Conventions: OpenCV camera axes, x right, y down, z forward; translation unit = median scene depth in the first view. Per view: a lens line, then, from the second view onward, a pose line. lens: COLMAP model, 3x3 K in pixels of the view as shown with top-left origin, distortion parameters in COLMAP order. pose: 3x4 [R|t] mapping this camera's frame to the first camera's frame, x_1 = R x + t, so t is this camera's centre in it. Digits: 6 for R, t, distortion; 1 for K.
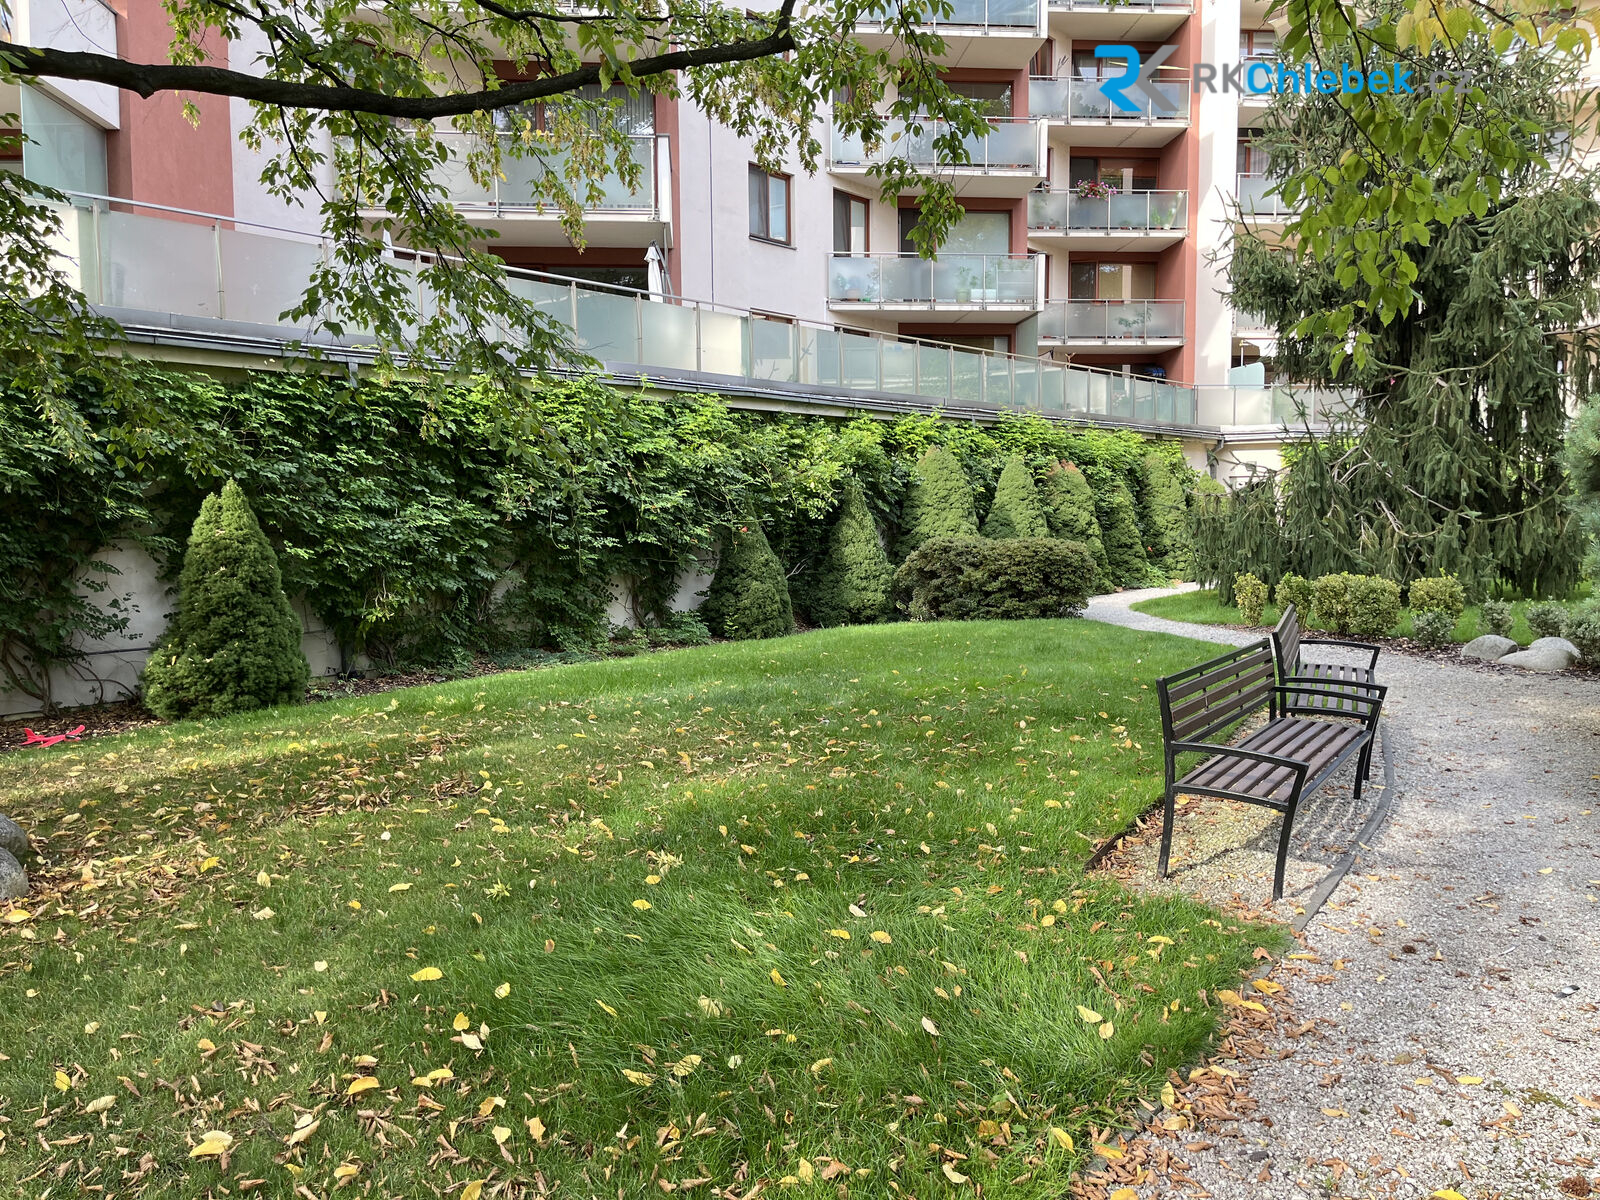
lens RADIAL K [[1204.4, 0, 802.2], [0, 1204.4, 596.4], [0, 0, 1]] dist [0.046455, -0.077038]
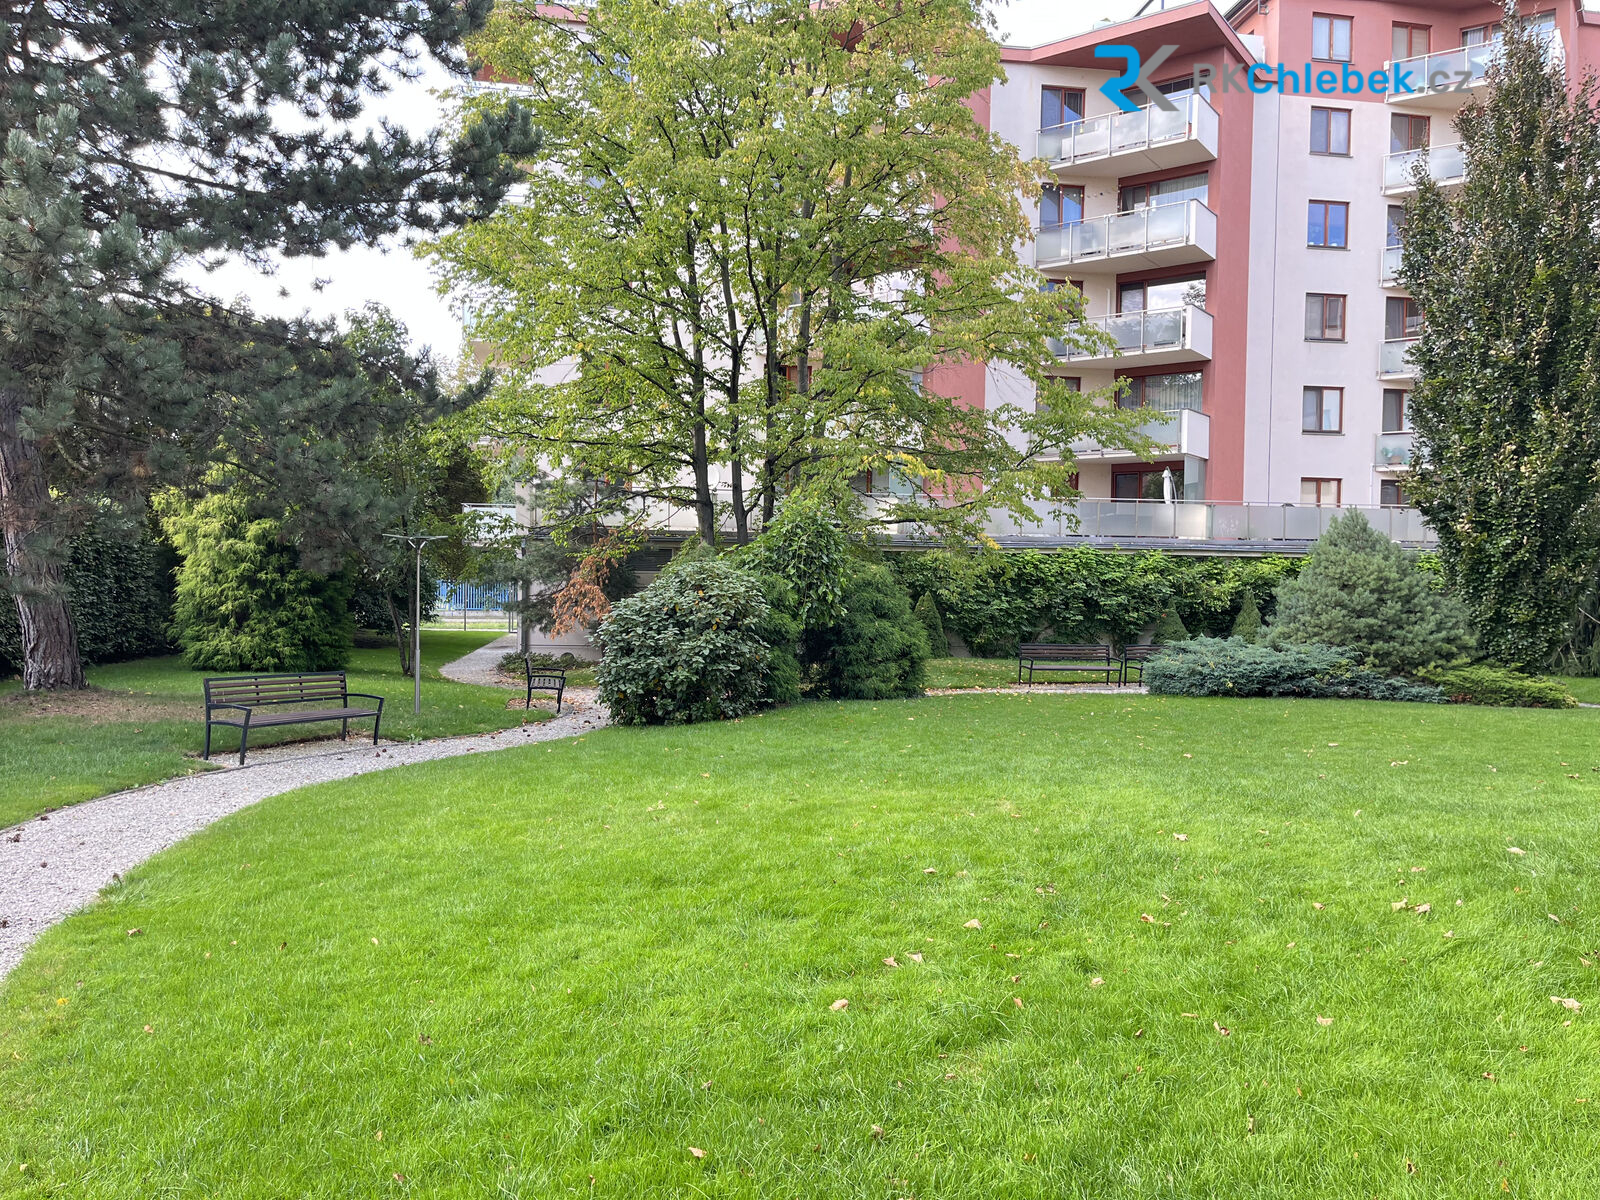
lens RADIAL K [[1204.4, 0, 795.6], [0, 1204.4, 607.4], [0, 0, 1]] dist [0.046455, -0.077038]
pose [[0.748243, 0.023844, -0.662996, 0.781221], [-0.070337, 0.996573, -0.043540, 0.060187], [0.659686, 0.079212, 0.747356, -0.885707]]
